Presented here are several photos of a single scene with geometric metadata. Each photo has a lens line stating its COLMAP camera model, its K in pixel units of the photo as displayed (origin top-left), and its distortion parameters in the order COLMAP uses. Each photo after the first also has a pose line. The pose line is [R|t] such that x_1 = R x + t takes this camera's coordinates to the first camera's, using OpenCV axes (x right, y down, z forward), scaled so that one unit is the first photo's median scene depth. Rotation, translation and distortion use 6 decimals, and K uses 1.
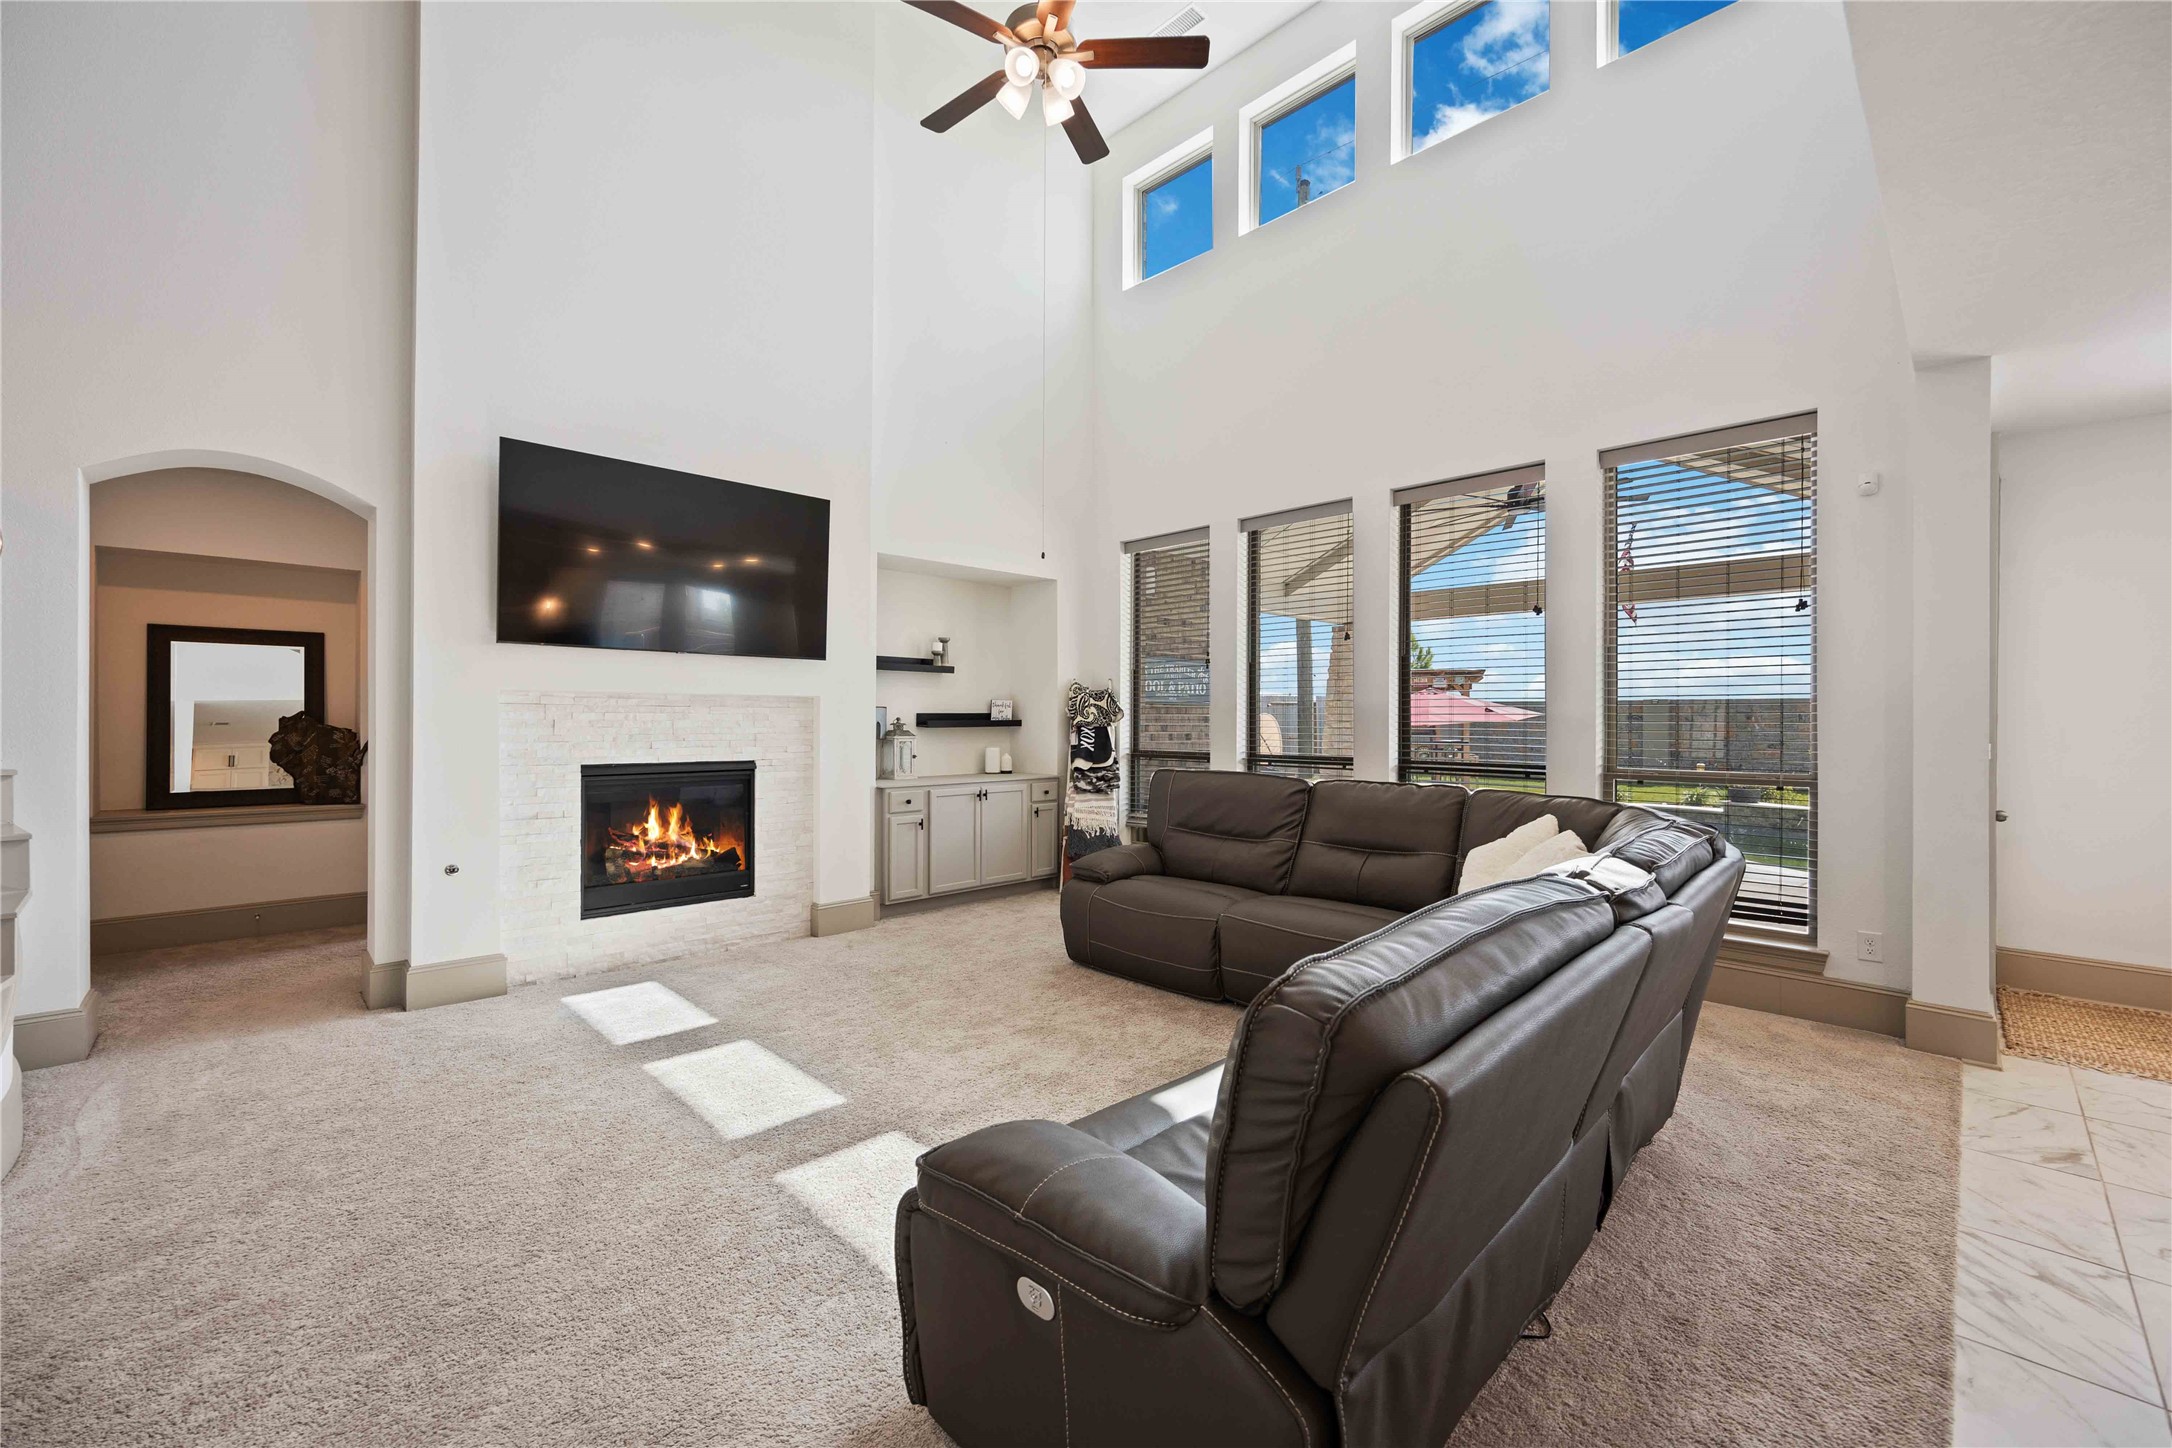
lens RADIAL K [[879.4, 0, 1082.1], [0, 879.4, 722.1], [0, 0, 1]] dist [-0.003493, -0.000096]
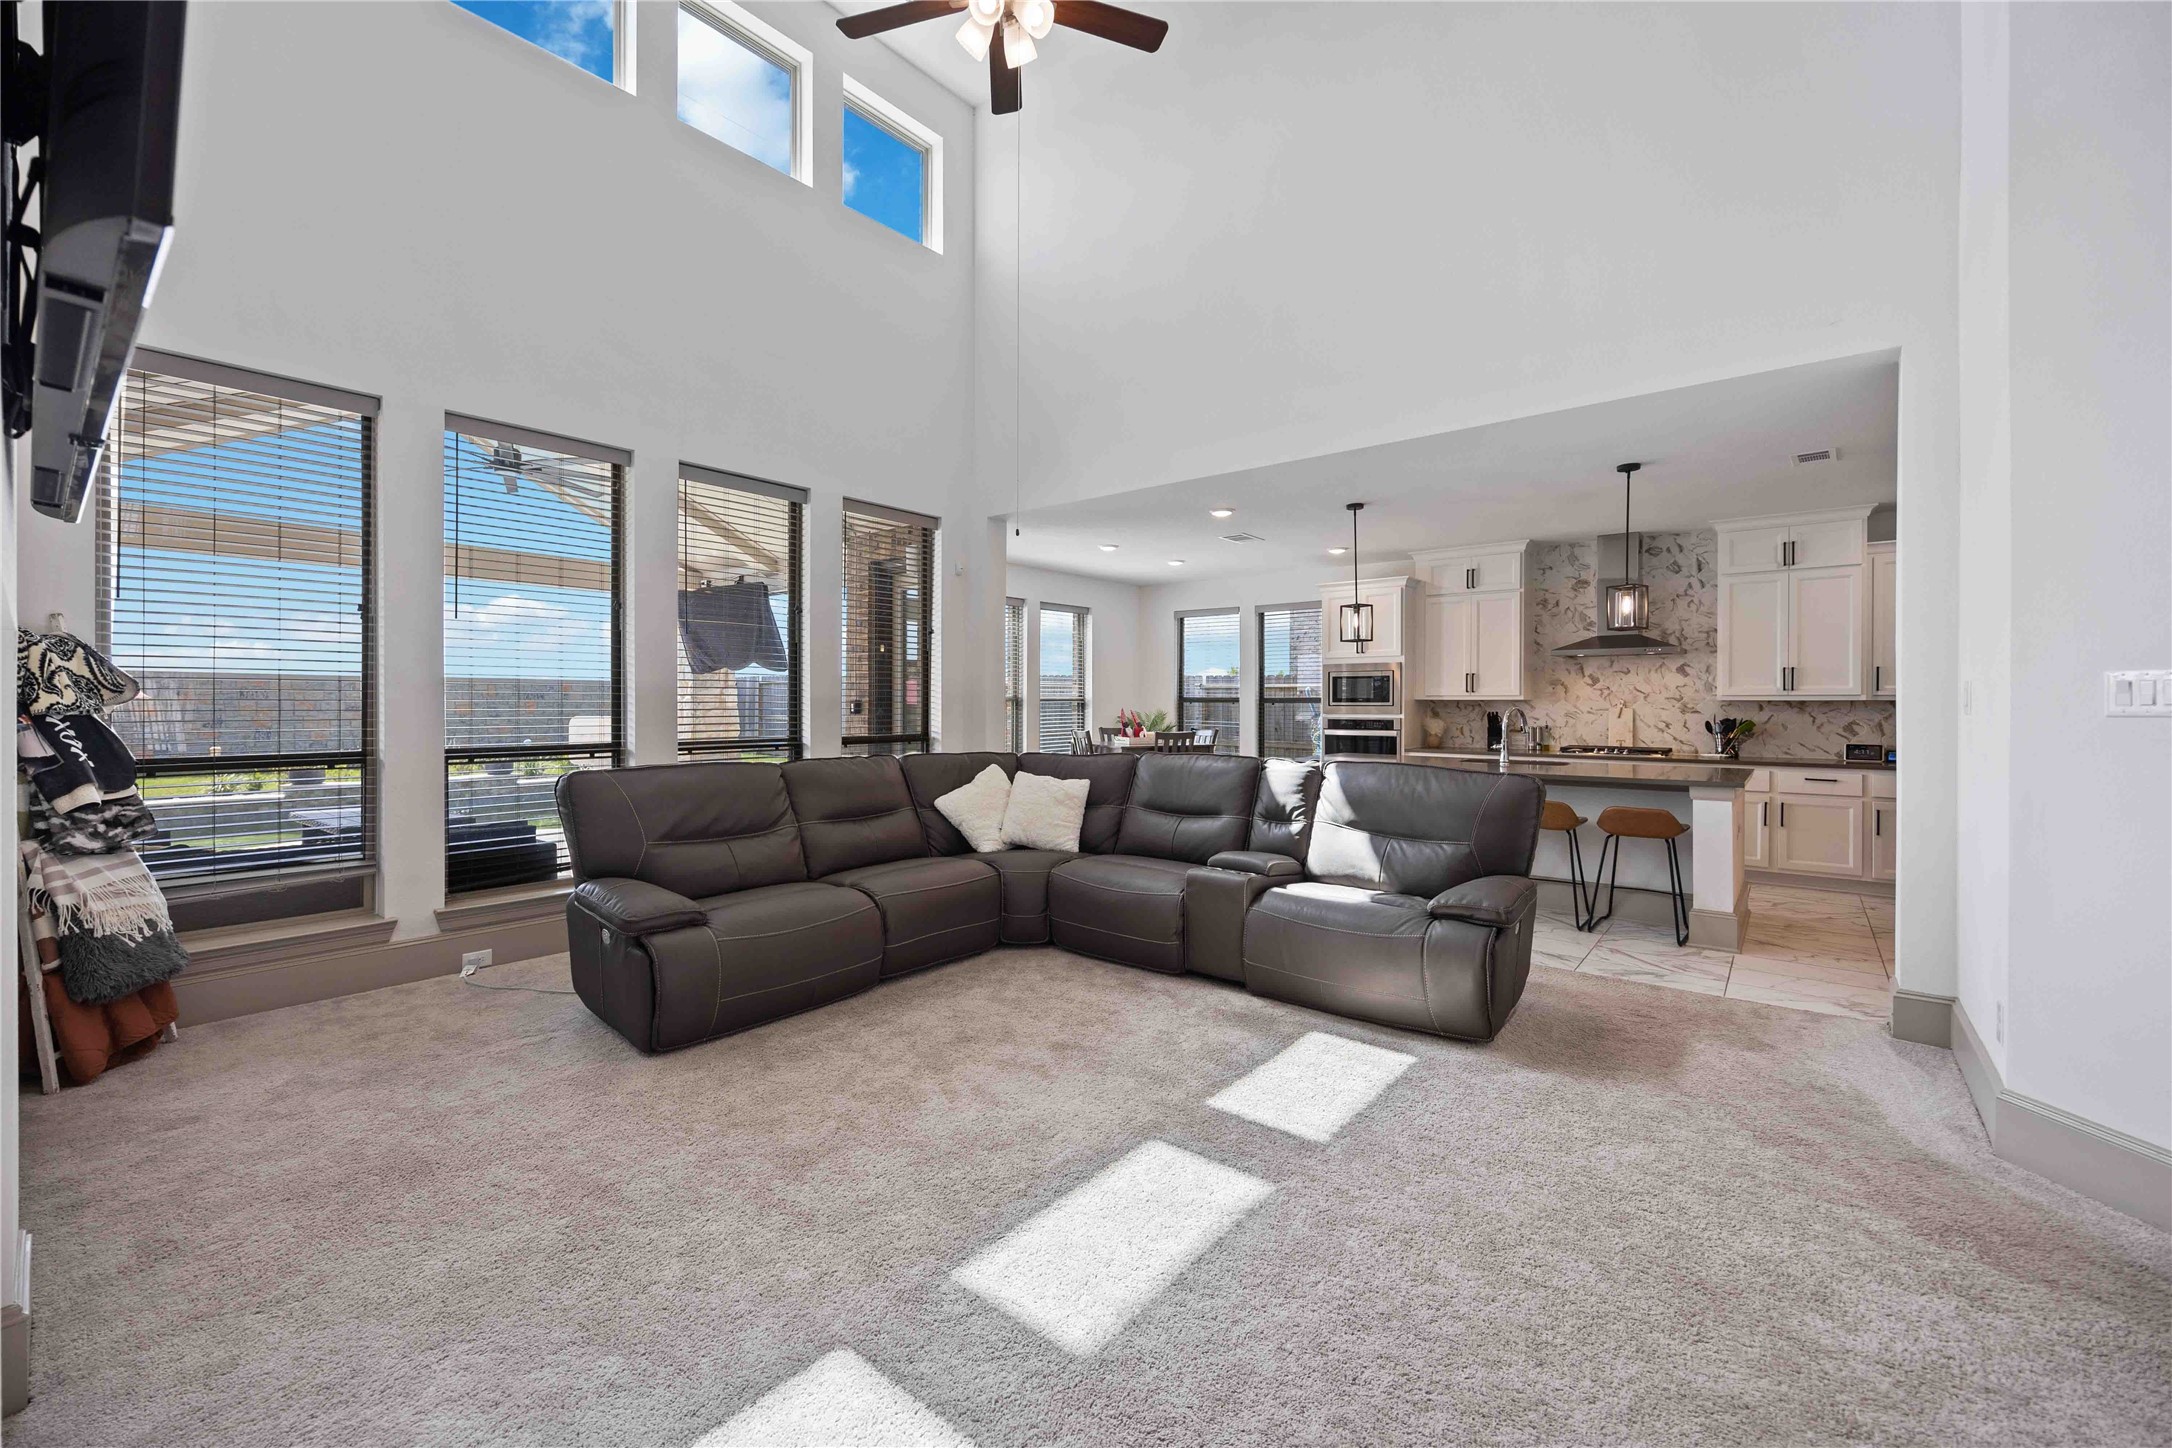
lens RADIAL K [[879.4, 0, 1081.6], [0, 879.4, 709.7], [0, 0, 1]] dist [-0.003493, -0.000096]
pose [[-0.095818, -0.014158, 0.995298, -0.702433], [0.000823, 0.999897, 0.014303, -0.005877], [-0.995399, 0.002190, -0.095797, 0.716380]]
